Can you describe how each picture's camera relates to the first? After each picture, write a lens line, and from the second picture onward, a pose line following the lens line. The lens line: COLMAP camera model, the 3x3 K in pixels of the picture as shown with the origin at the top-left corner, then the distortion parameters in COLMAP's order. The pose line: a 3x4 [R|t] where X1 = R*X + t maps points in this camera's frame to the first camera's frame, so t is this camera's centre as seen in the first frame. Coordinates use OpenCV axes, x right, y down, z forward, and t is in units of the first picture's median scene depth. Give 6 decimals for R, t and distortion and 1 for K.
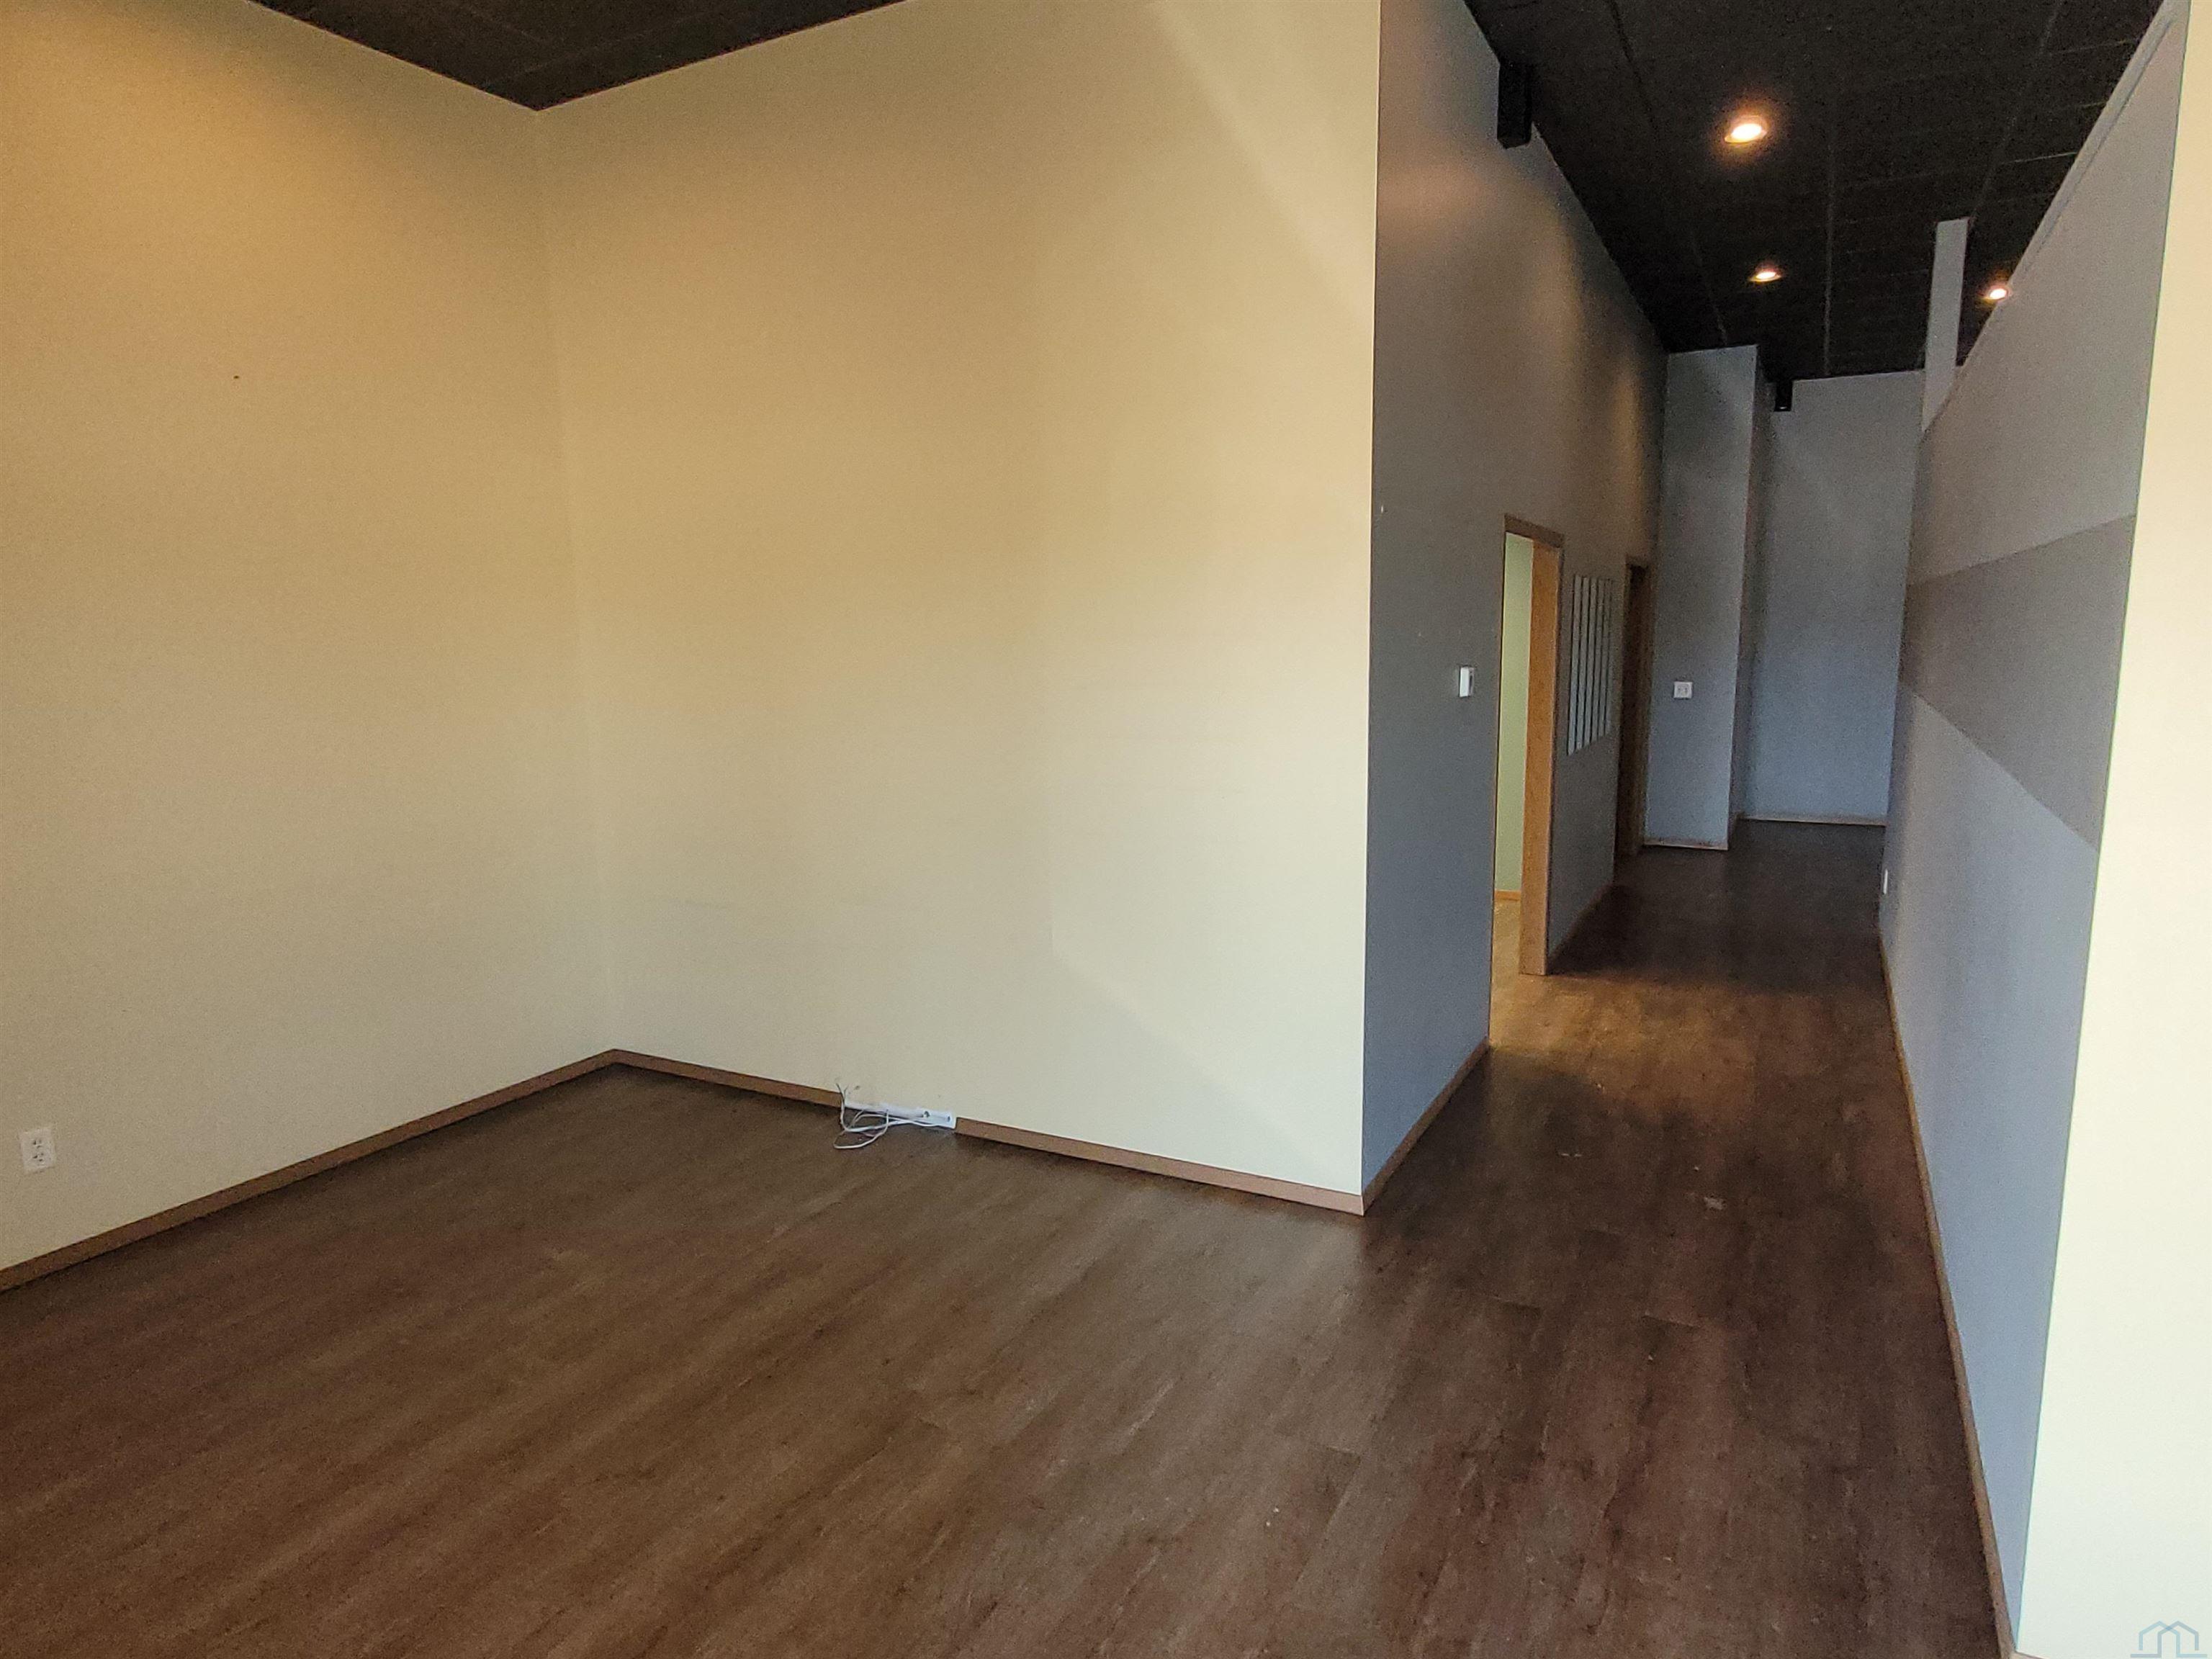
lens RADIAL K [[1320.5, 0, 1106.3], [0, 1320.5, 817.0], [0, 0, 1]] dist [-0.000034, 0.000193]
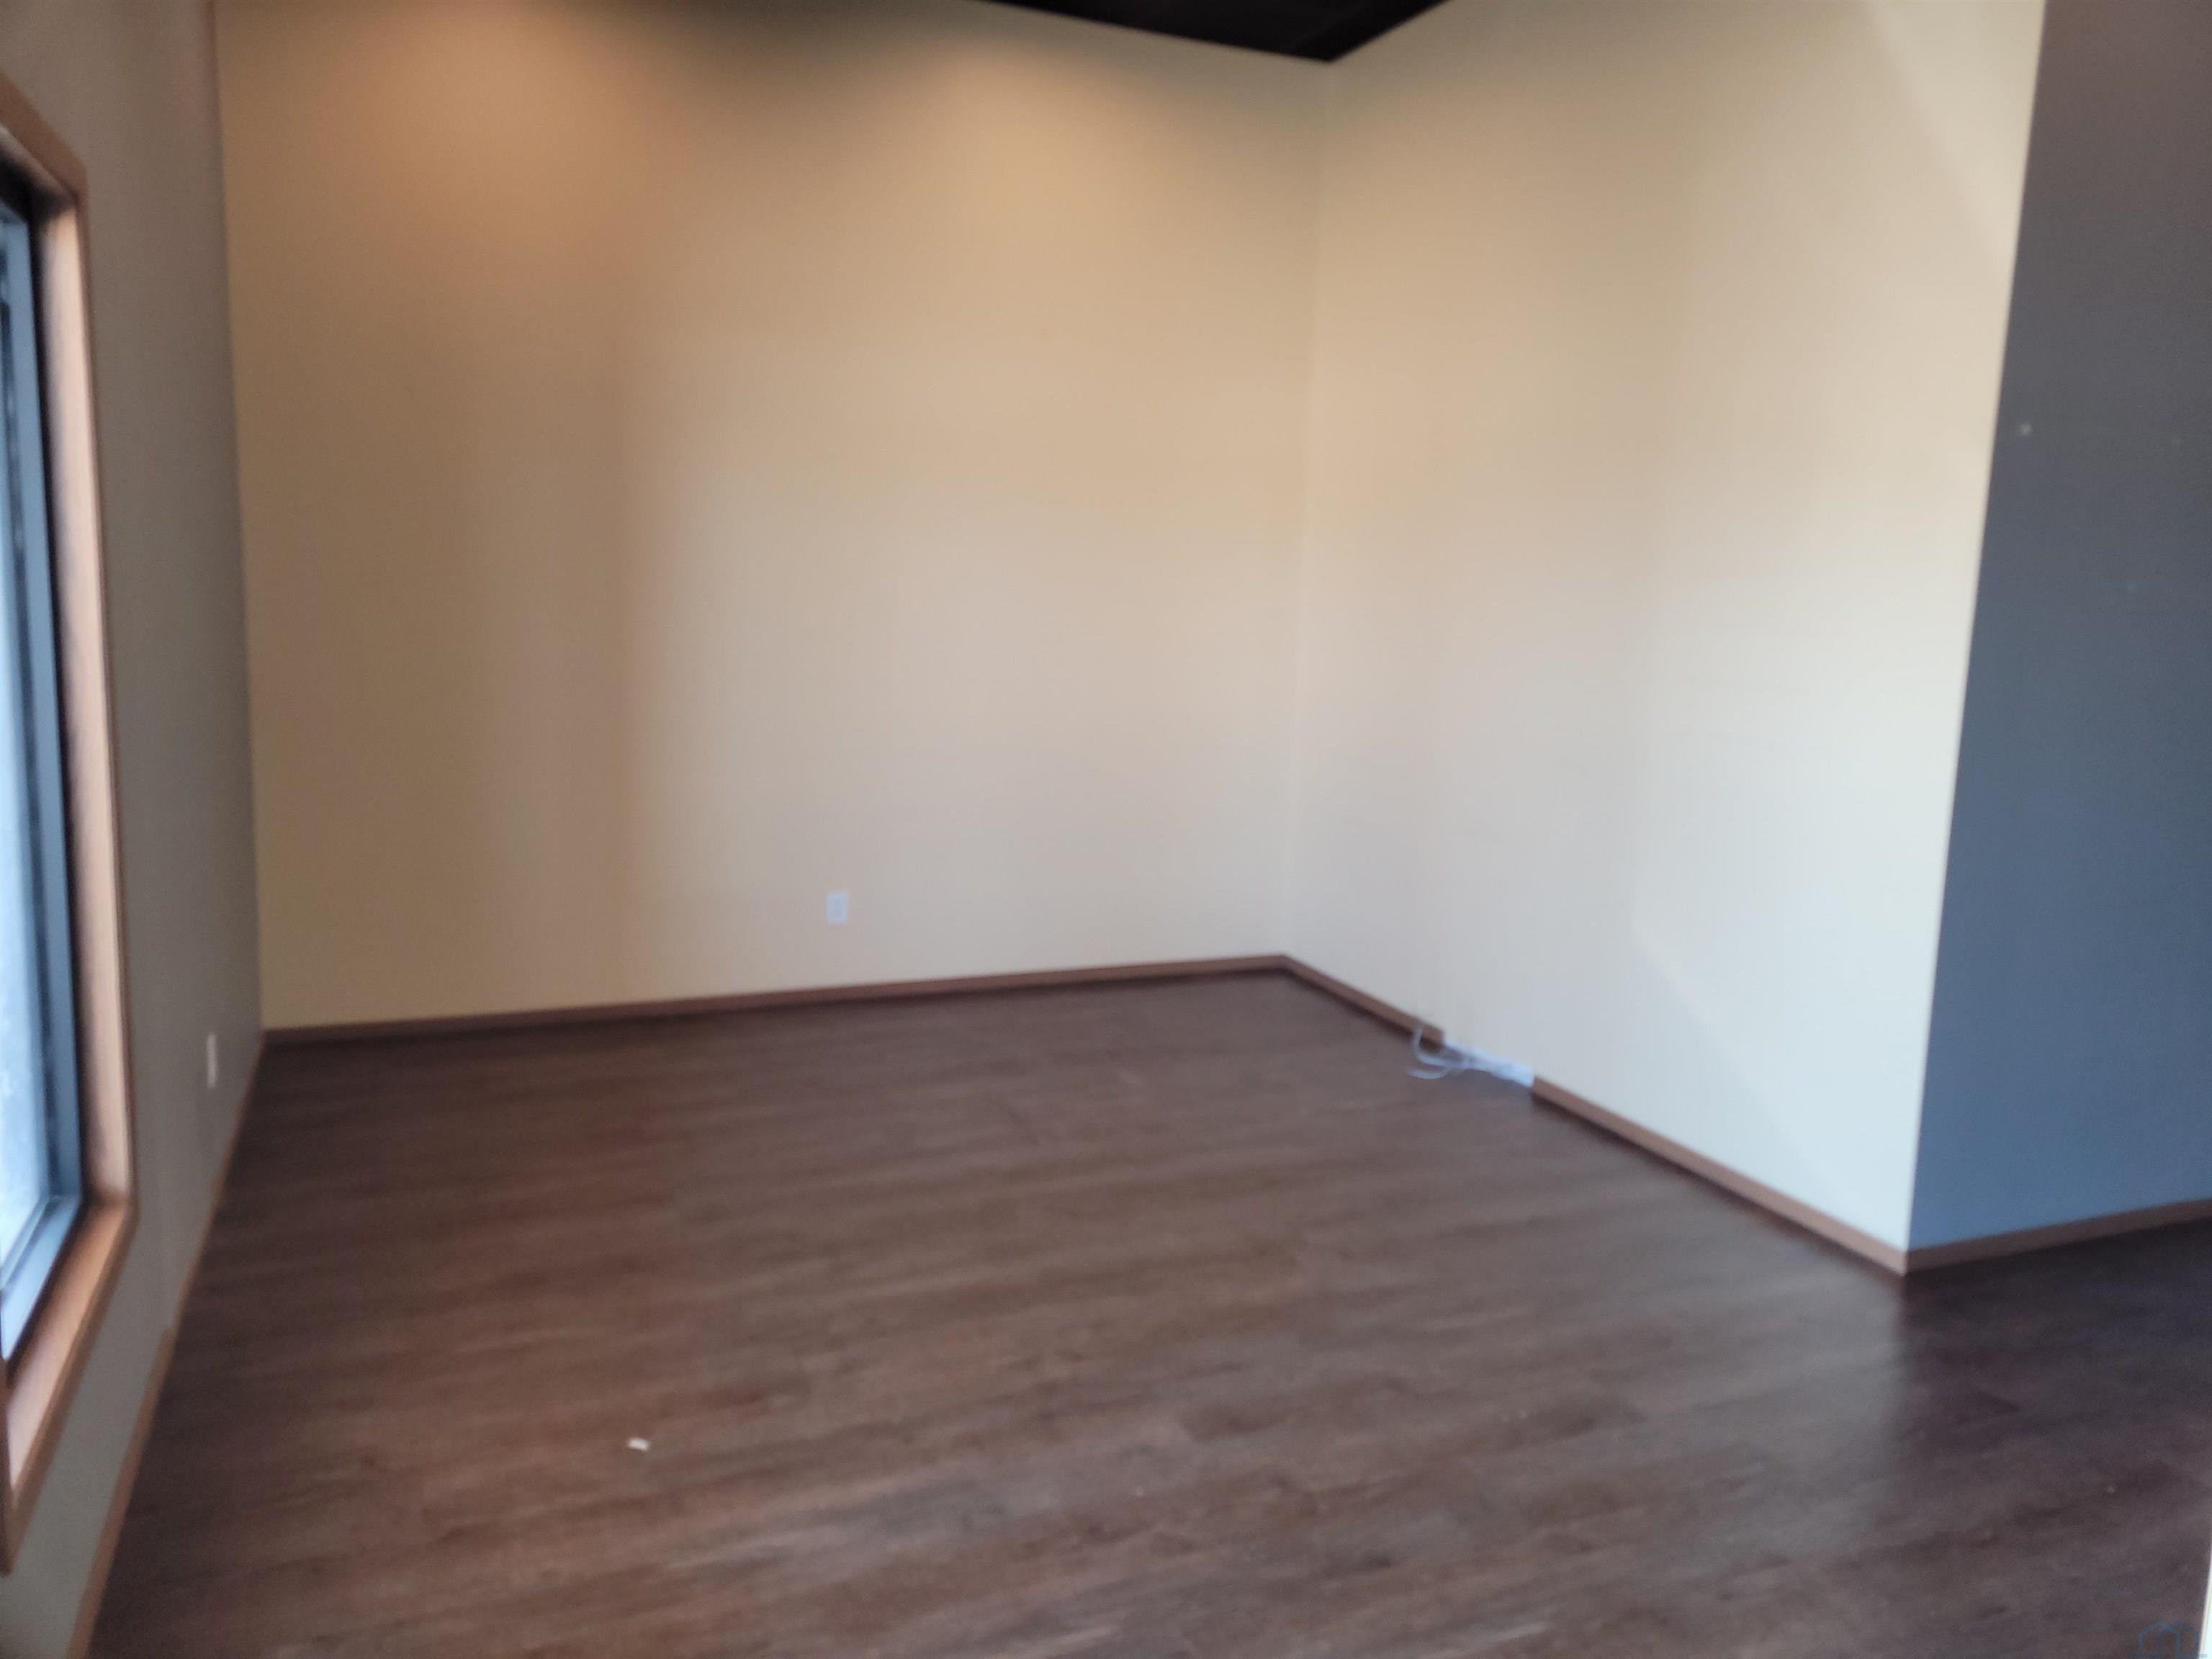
lens RADIAL K [[1629.3, 0, 1106.0], [0, 1629.3, 829.5], [0, 0, 1]] dist [0.005587, 0.000518]
pose [[0.776002, 0.146532, -0.613473, 0.394482], [-0.141763, 0.988273, 0.056734, 0.032204], [0.614592, 0.042942, 0.787675, -0.148747]]
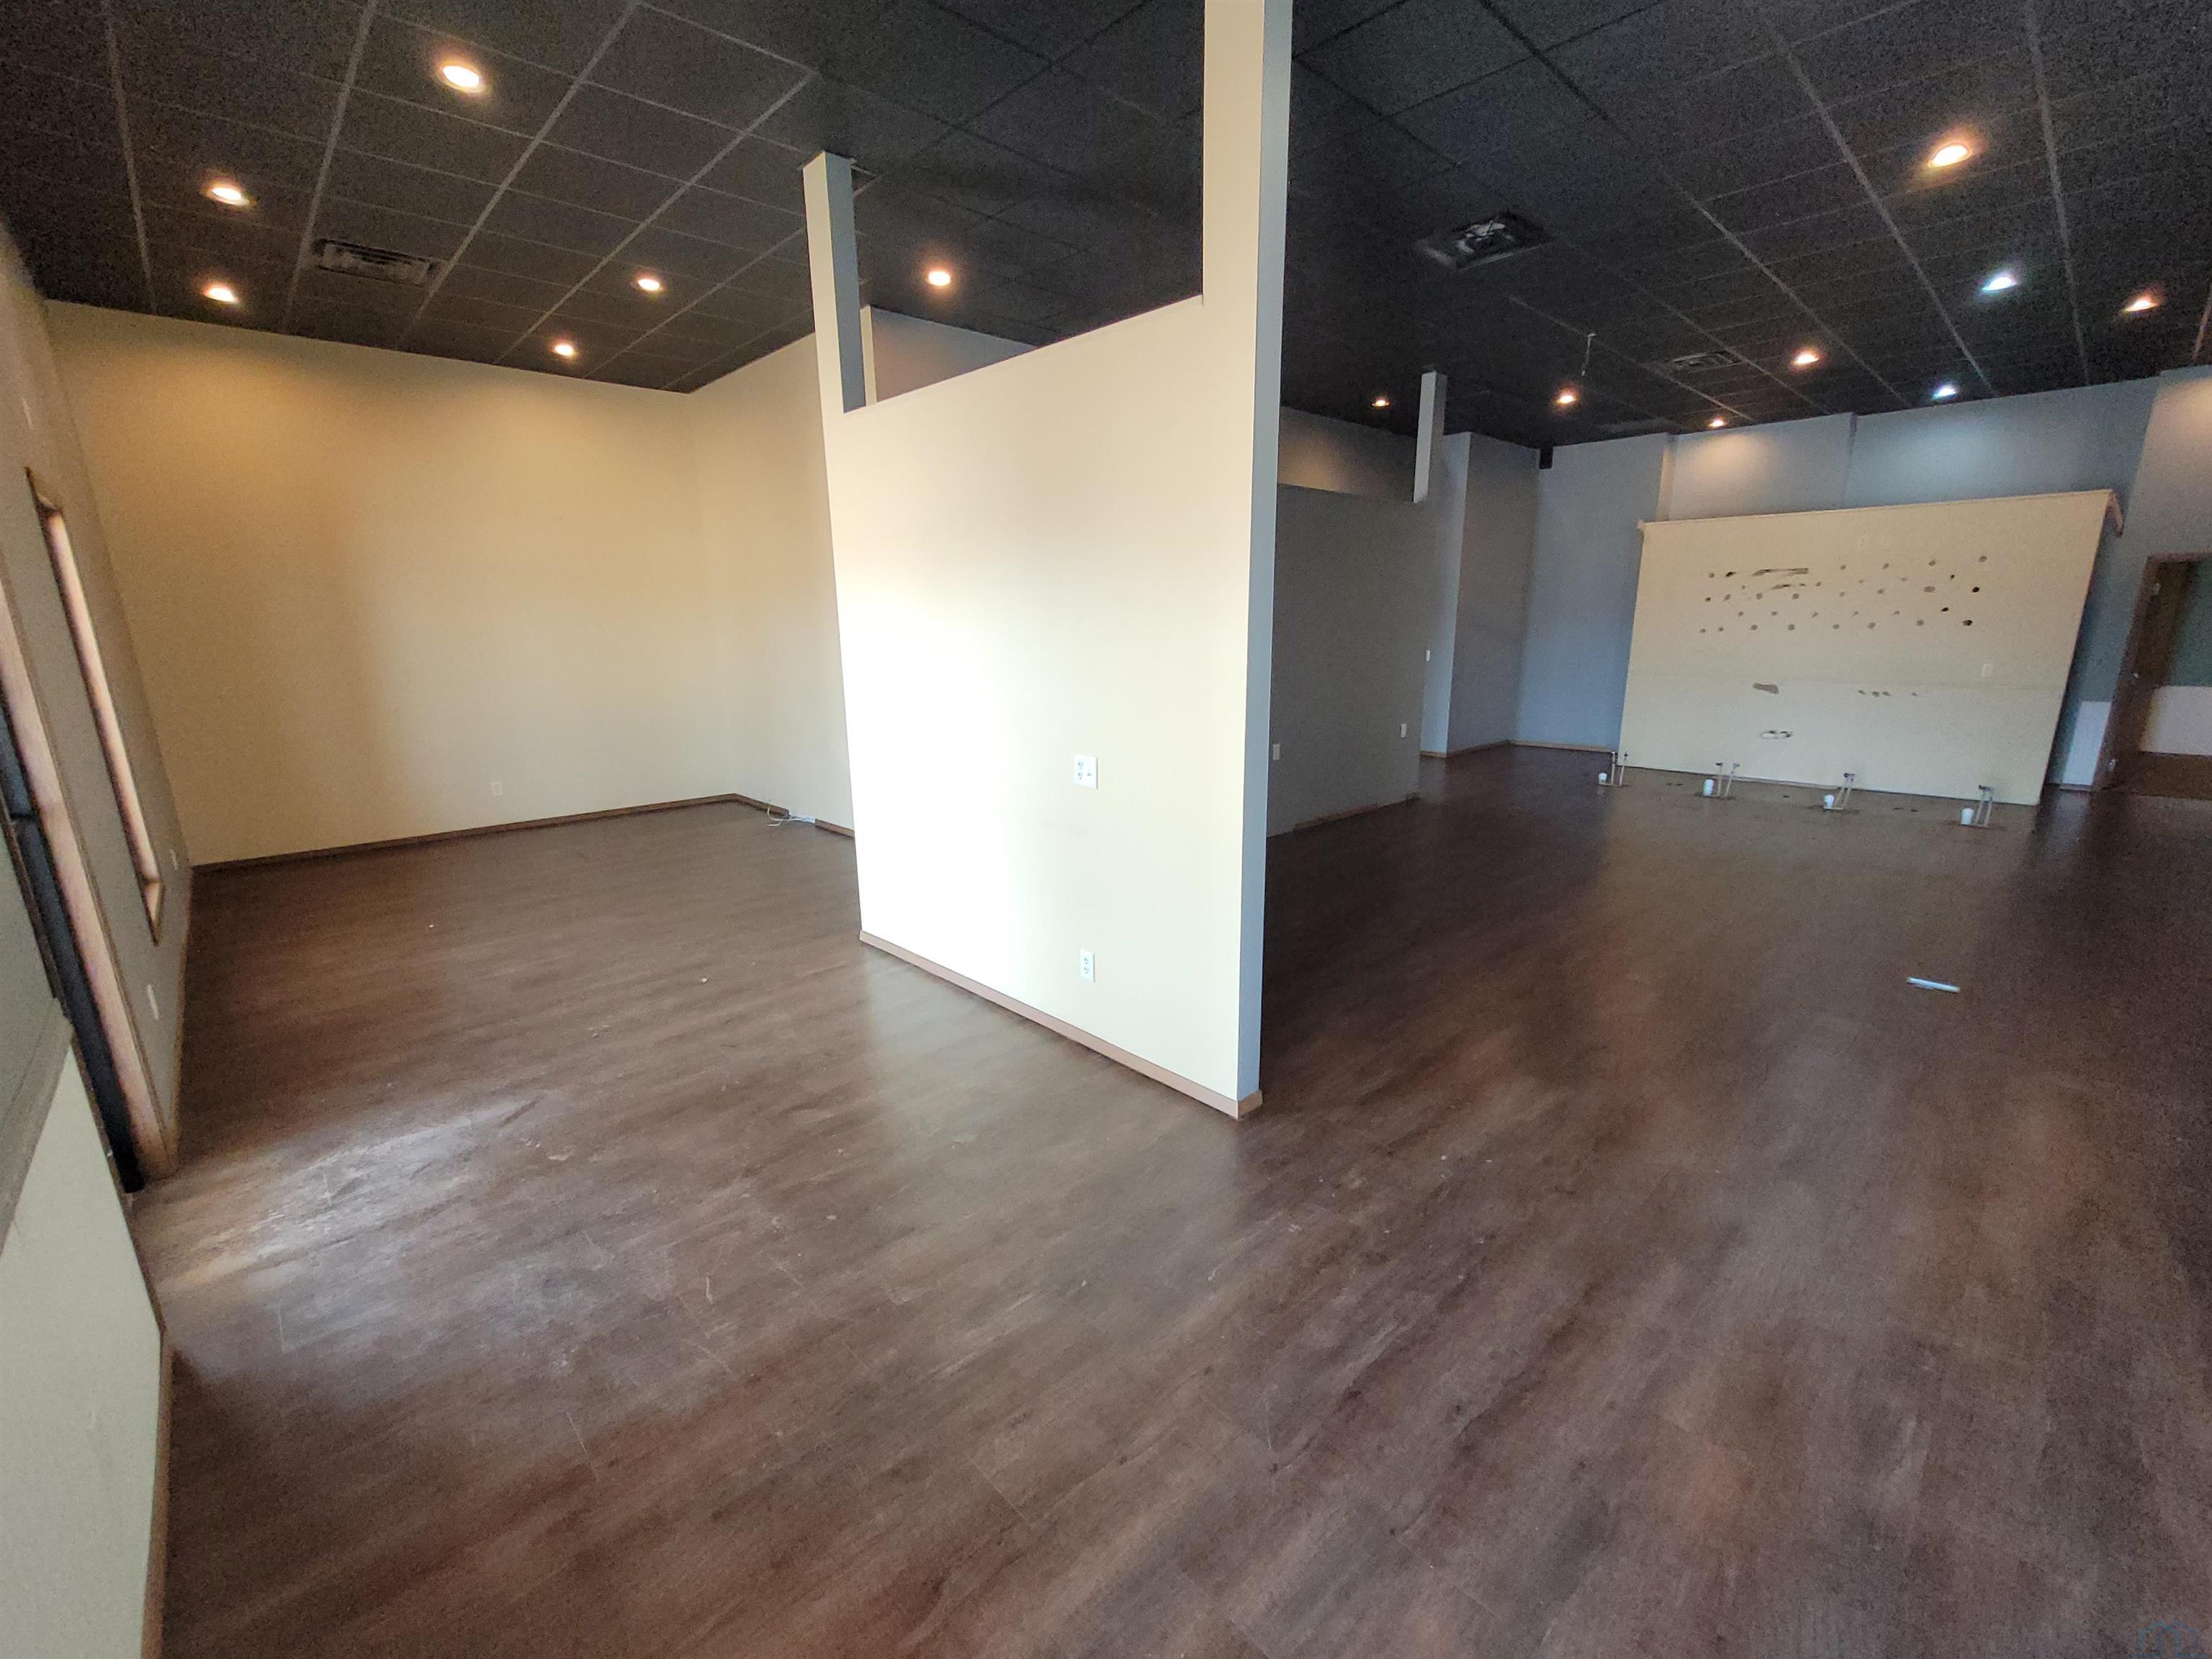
lens RADIAL K [[899.5, 0, 1105.9], [0, 899.5, 868.3], [0, 0, 1]] dist [0.019136, 0.000126]
pose [[0.951235, 0.083404, -0.296979, 1.069136], [-0.043639, 0.989456, 0.138101, 0.069555], [0.305365, -0.118406, 0.944845, -0.538695]]
